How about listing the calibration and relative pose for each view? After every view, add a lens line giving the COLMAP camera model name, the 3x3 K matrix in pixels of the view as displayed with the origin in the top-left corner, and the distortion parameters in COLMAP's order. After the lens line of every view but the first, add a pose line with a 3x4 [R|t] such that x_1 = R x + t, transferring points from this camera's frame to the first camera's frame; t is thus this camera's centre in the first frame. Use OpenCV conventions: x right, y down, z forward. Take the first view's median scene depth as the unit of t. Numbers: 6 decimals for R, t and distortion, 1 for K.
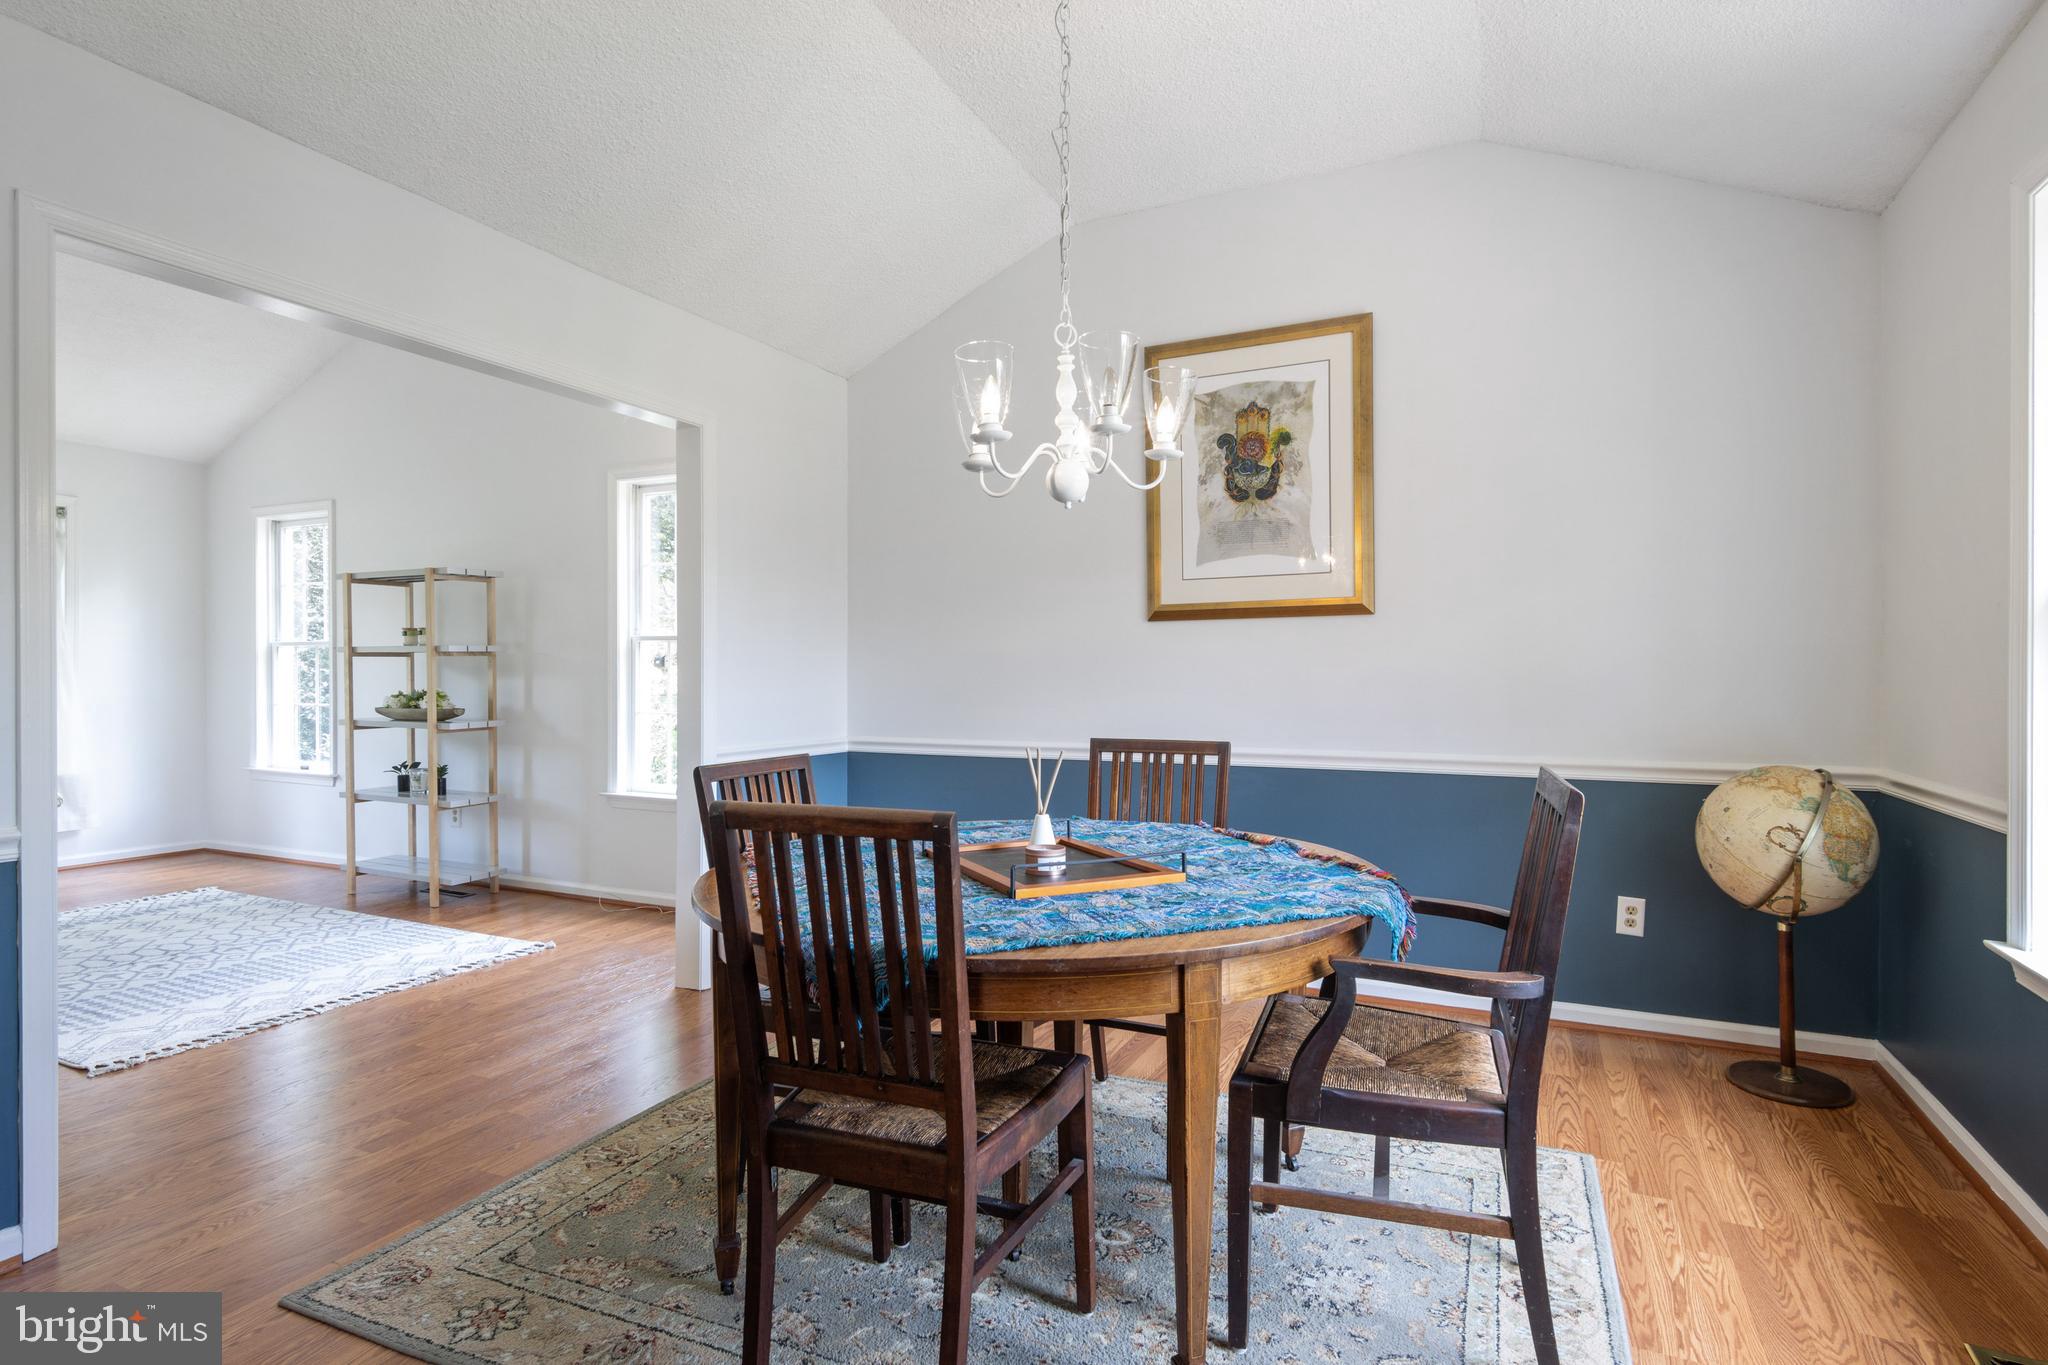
lens RADIAL K [[1043.4, 0, 1005.8], [0, 1043.4, 658.0], [0, 0, 1]] dist [-0.011732, -0.006517]
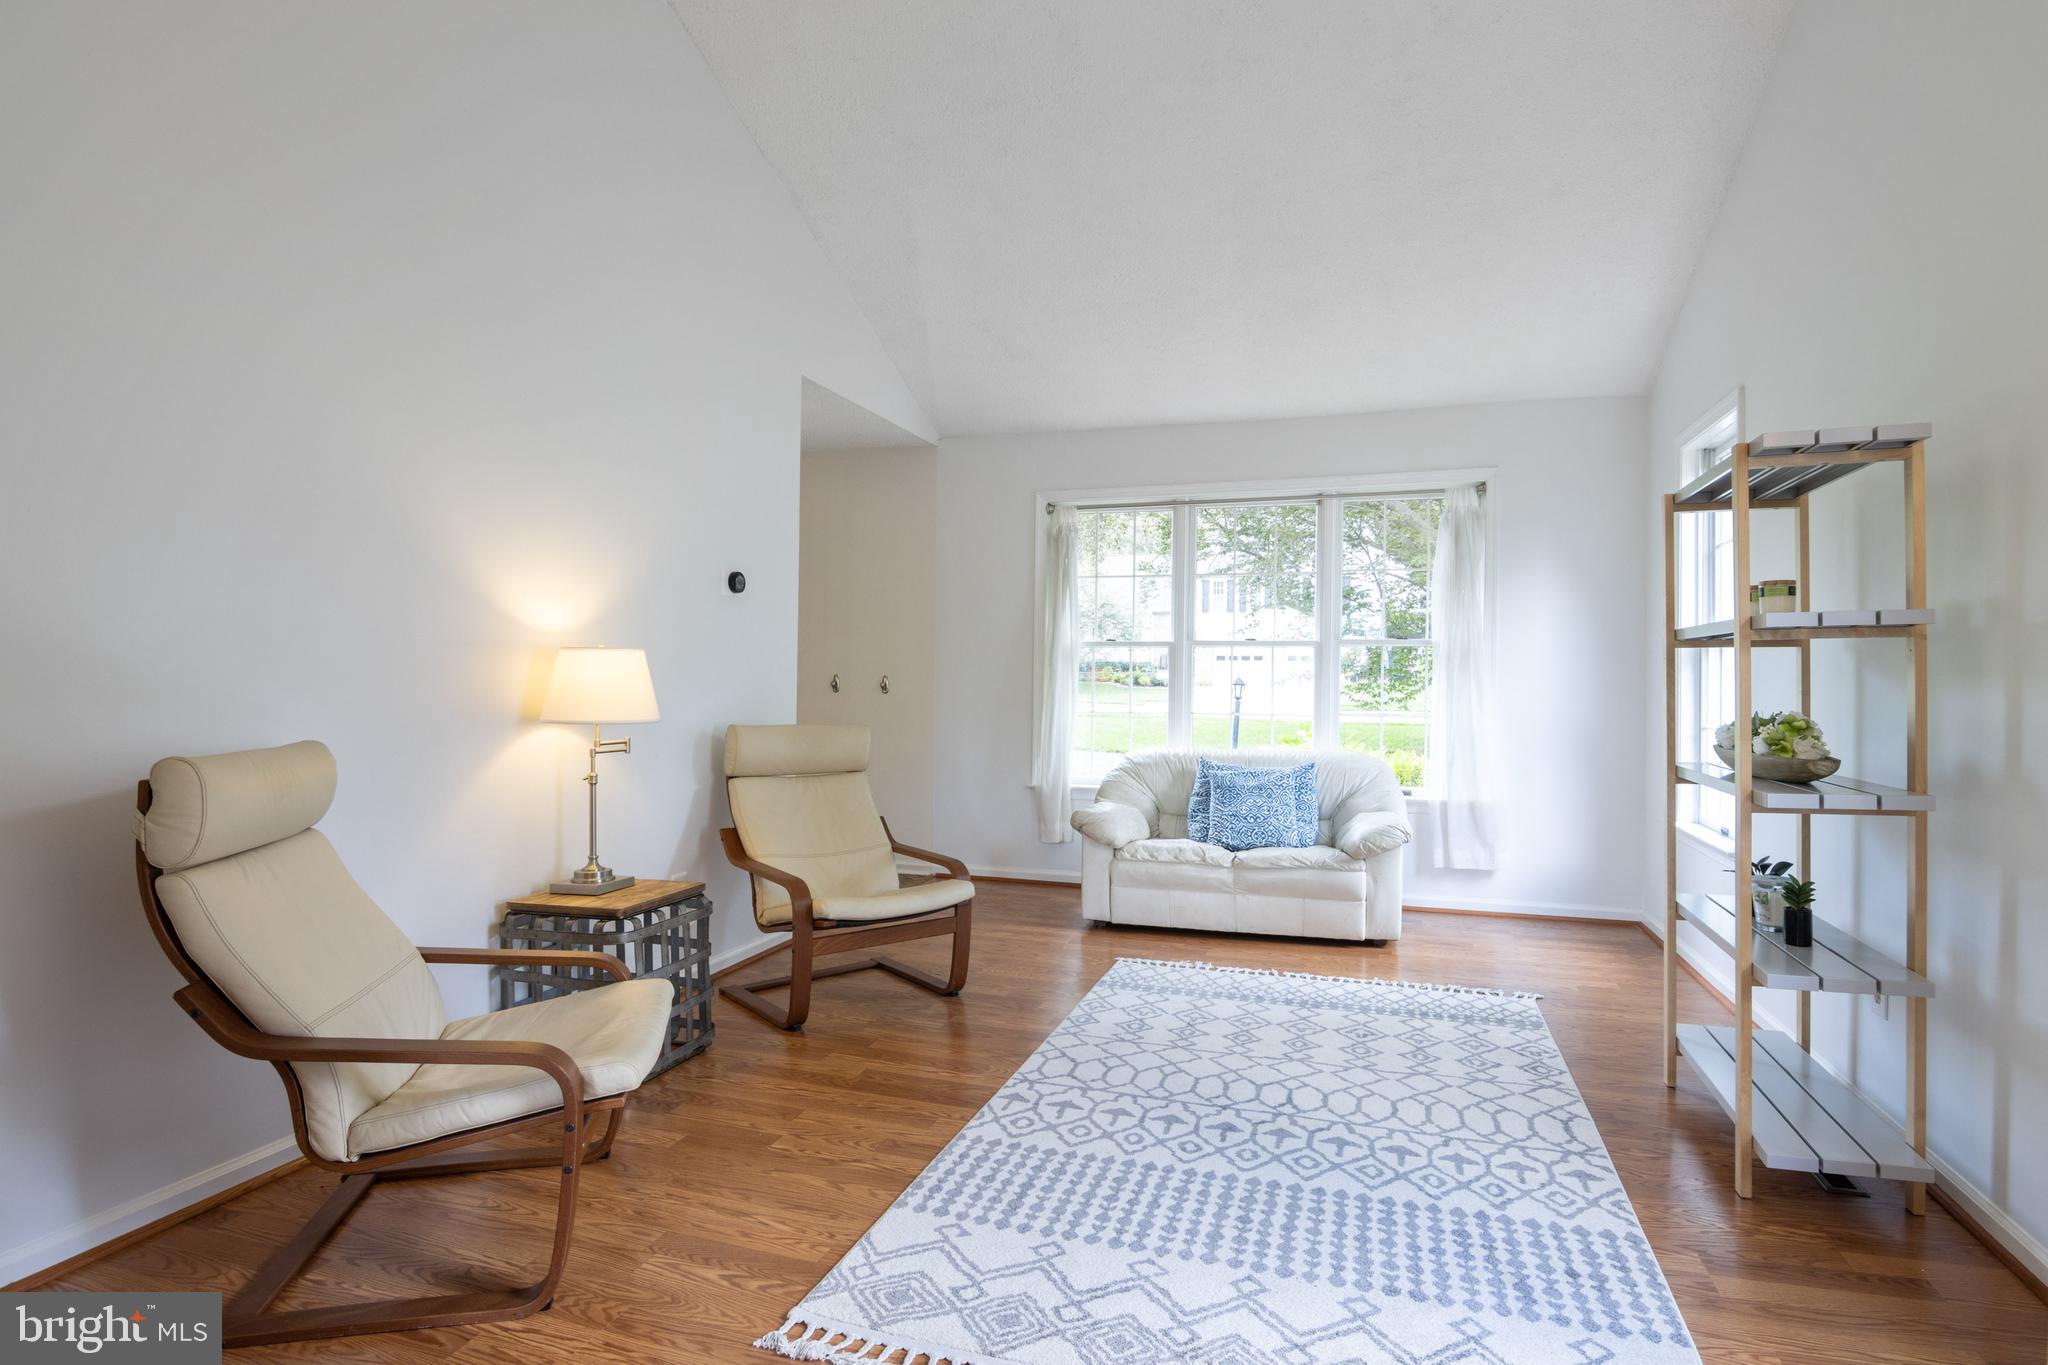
lens RADIAL K [[1043.4, 0, 1062.6], [0, 1043.4, 675.5], [0, 0, 1]] dist [-0.011732, -0.006517]
pose [[0.164760, -0.003106, -0.986329, -0.217043], [0.015132, 0.999885, -0.000621, 0.014091], [0.986218, -0.014823, 0.164788, 0.902053]]
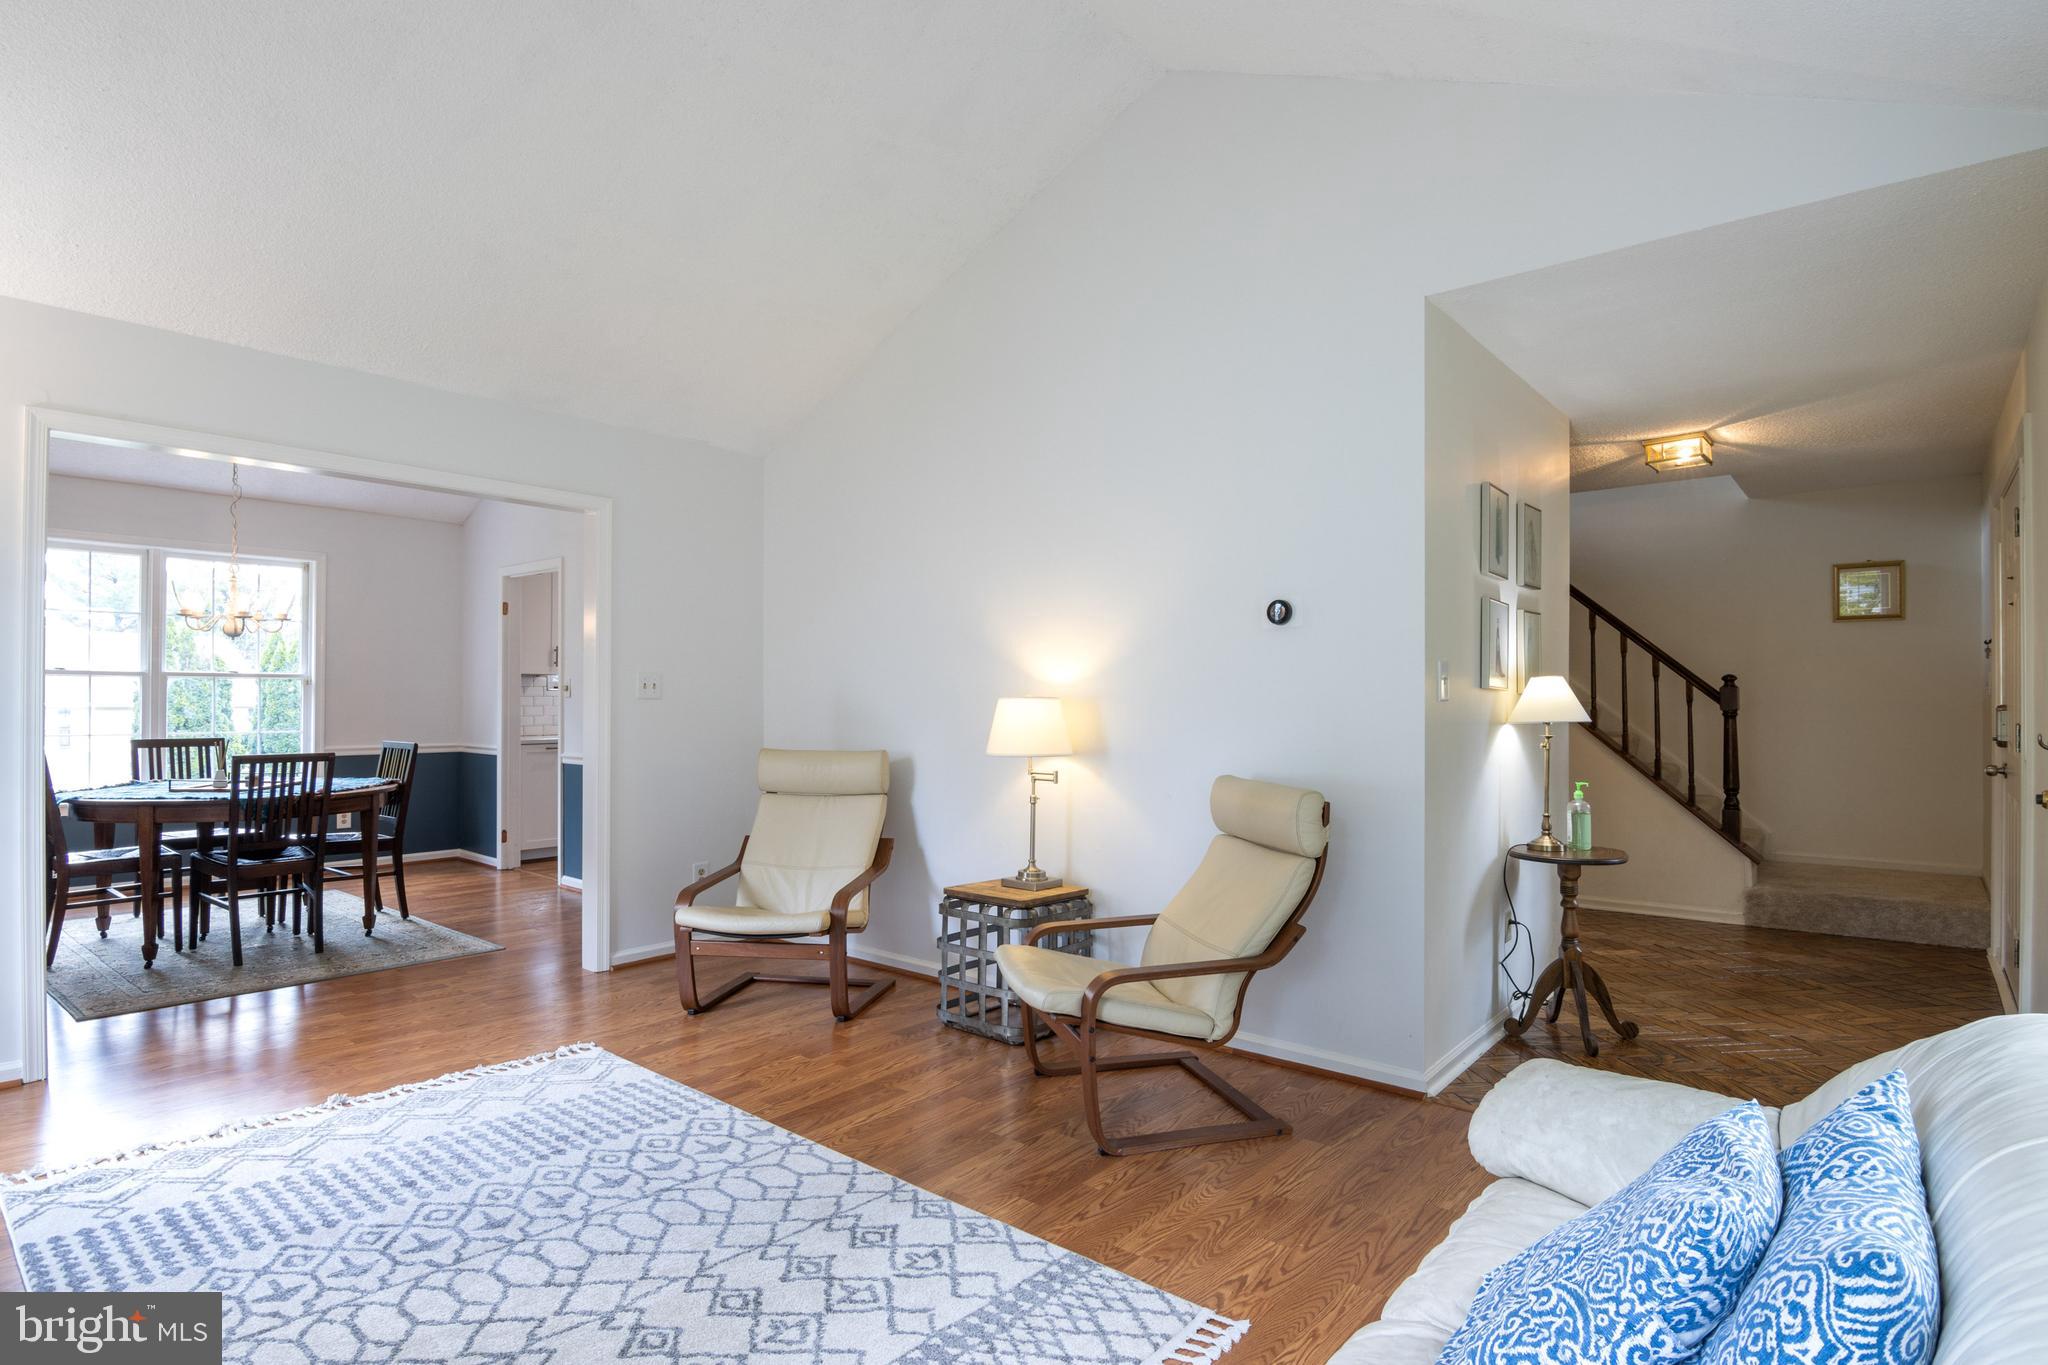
lens RADIAL K [[1043.4, 0, 1010.0], [0, 1043.4, 696.9], [0, 0, 1]] dist [-0.011732, -0.006517]
pose [[-0.968727, -0.005238, 0.248072, -1.372001], [-0.011780, 0.999621, -0.024892, 0.013692], [-0.247848, -0.027035, -0.968422, 1.722551]]
